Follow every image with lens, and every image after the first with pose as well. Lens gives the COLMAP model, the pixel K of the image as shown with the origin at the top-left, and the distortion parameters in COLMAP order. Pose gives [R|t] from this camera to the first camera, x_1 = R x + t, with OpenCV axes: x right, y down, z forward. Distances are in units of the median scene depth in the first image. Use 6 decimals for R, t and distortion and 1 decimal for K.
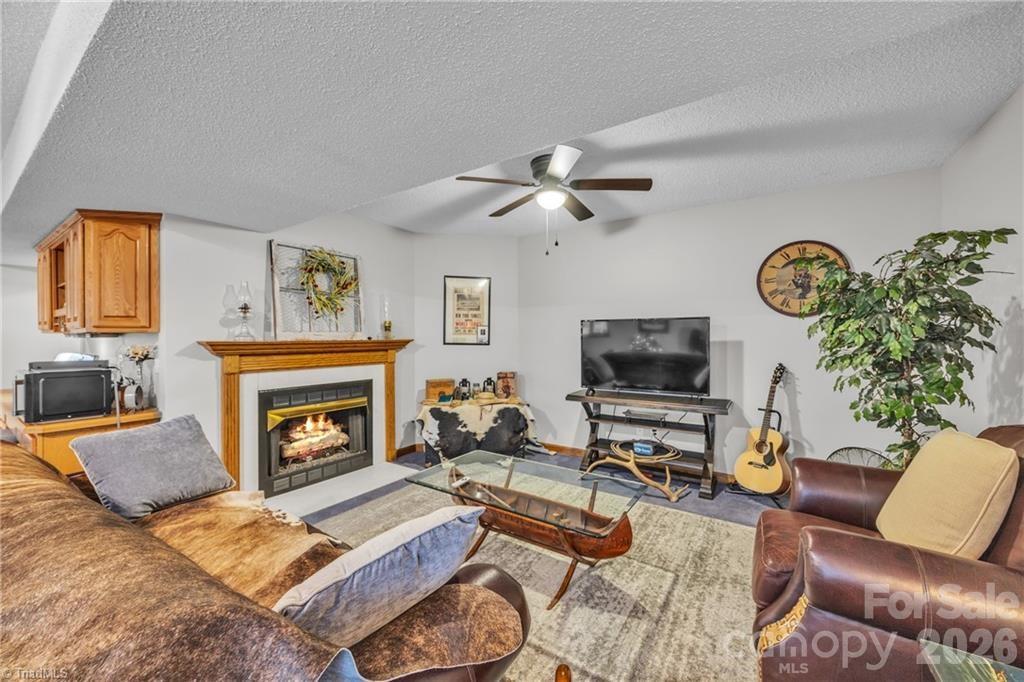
lens RADIAL K [[396.4, 0, 512.9], [0, 396.4, 340.7], [0, 0, 1]] dist [-0.001630, 0.000110]
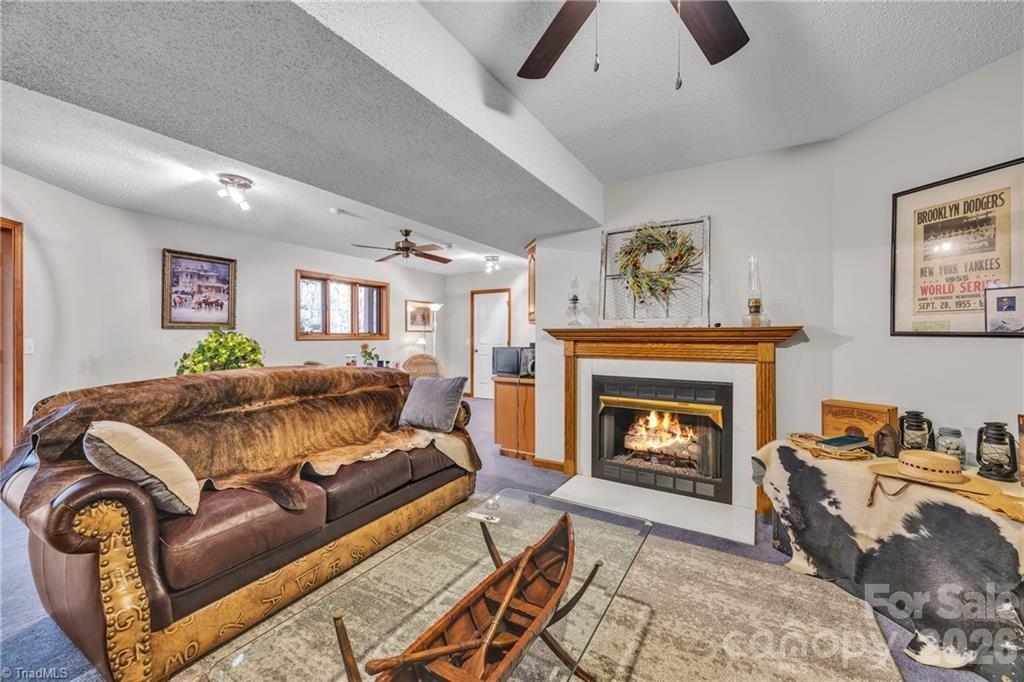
lens RADIAL K [[396.4, 0, 513.6], [0, 396.4, 335.3], [0, 0, 1]] dist [-0.001630, 0.000110]
pose [[0.042263, 0.003973, -0.999099, 0.340491], [-0.006892, 0.999969, 0.003685, 0.012765], [0.999083, 0.006730, 0.042289, 0.590875]]
